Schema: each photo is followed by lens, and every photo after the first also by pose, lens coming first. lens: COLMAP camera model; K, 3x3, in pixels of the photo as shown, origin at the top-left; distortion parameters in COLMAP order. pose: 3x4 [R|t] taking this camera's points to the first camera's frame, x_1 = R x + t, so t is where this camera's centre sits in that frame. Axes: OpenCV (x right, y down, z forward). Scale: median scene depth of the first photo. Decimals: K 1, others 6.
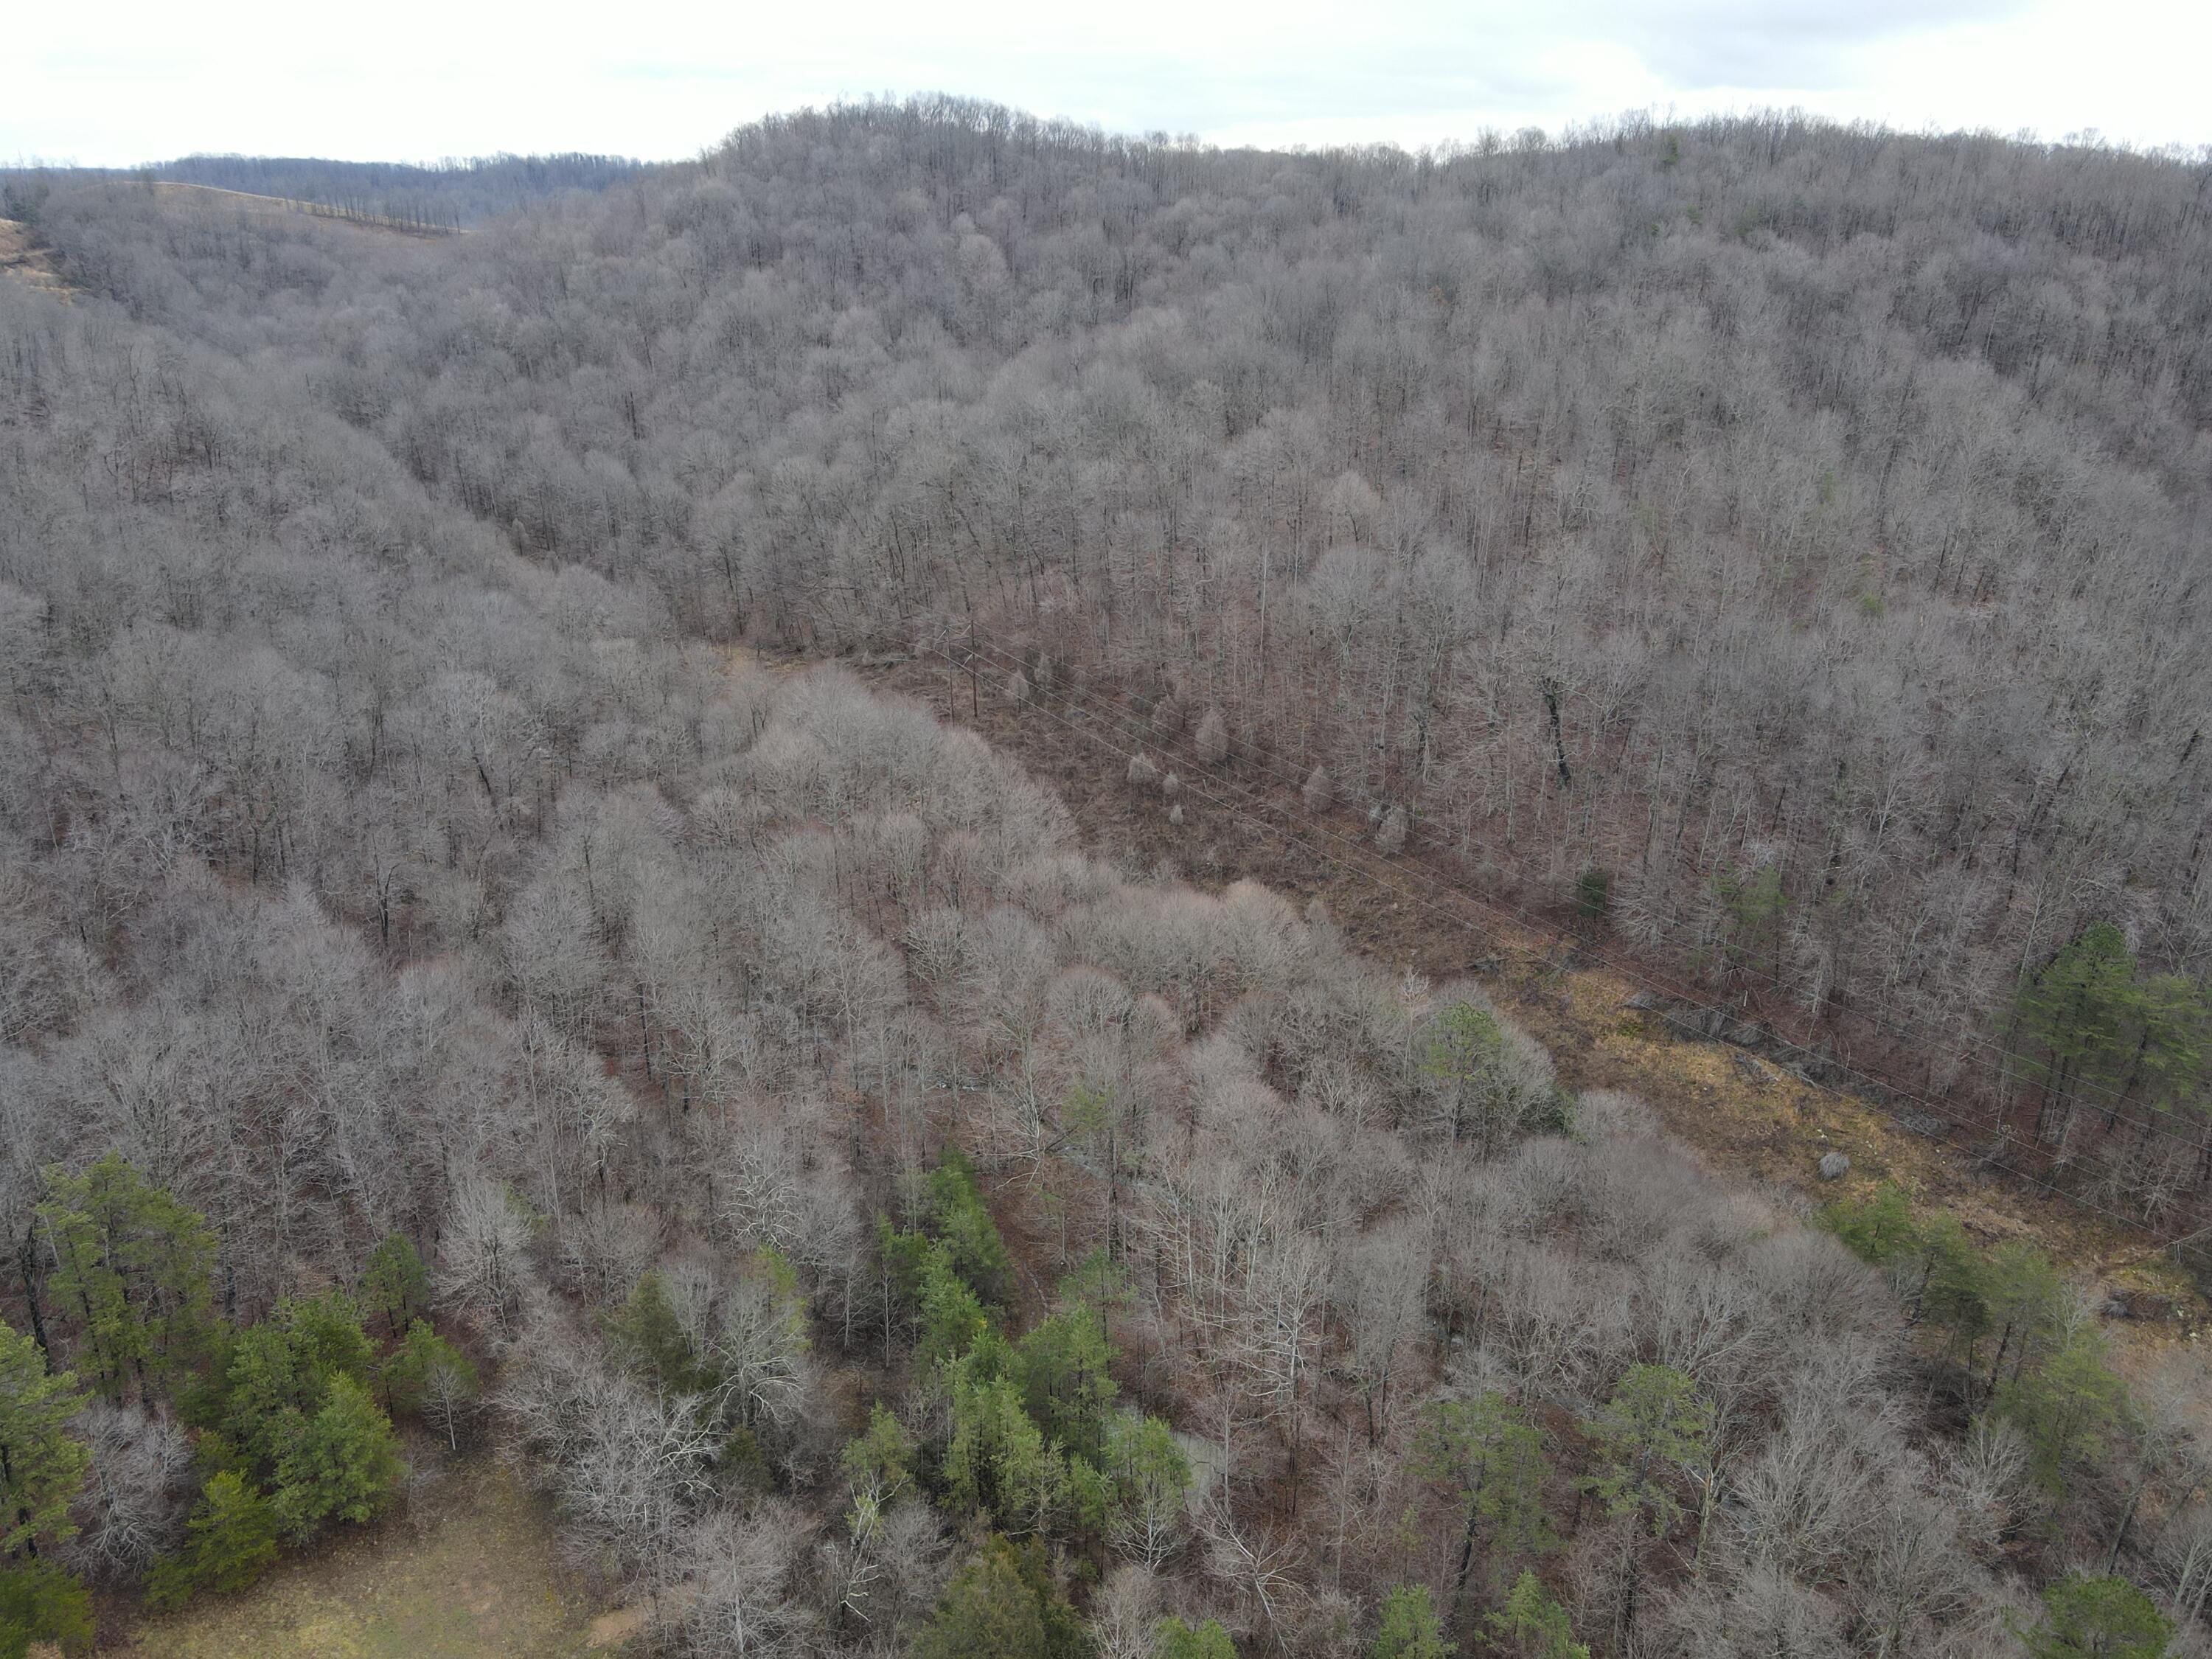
lens RADIAL K [[1584.0, 0, 1084.2], [0, 1584.0, 831.1], [0, 0, 1]] dist [-0.006576, 0.015304]
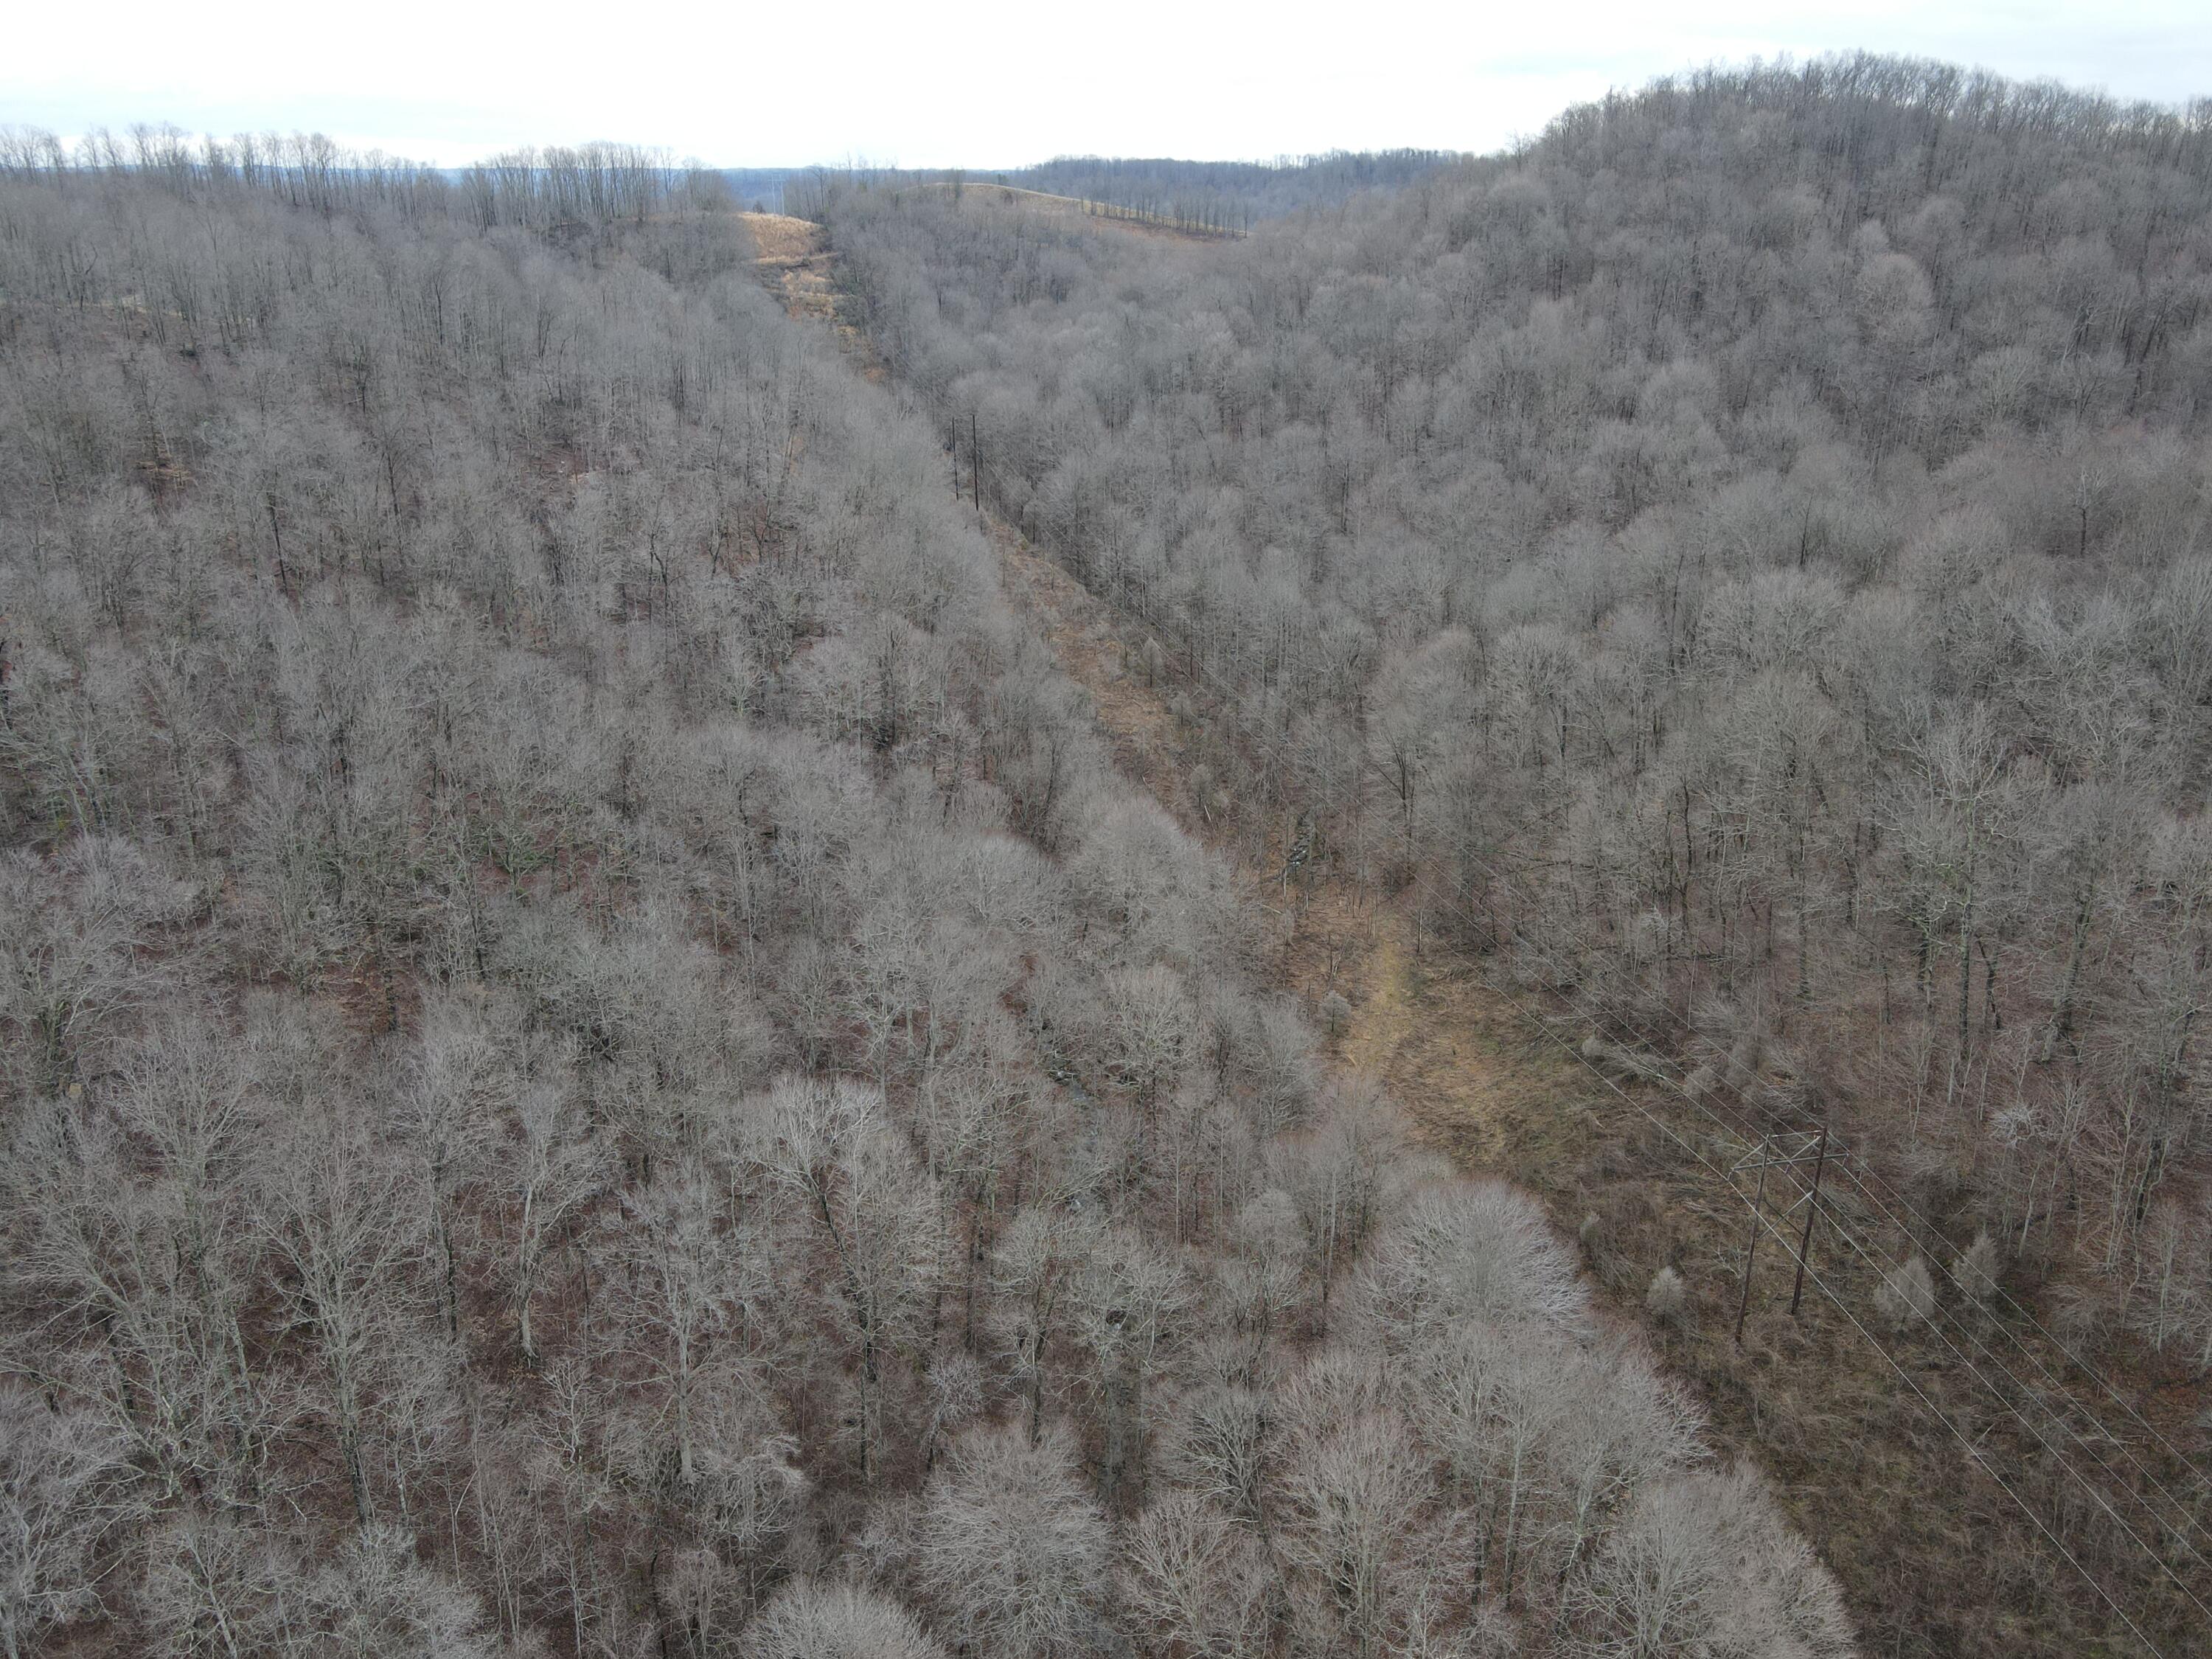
lens RADIAL K [[1620.3, 0, 1110.7], [0, 1620.3, 839.2], [0, 0, 1]] dist [-0.000201, 0.023210]
pose [[0.895438, 0.162824, -0.414343, -0.038374], [-0.163654, 0.985940, 0.033770, -0.101337], [0.414016, 0.037570, 0.909494, 0.246341]]
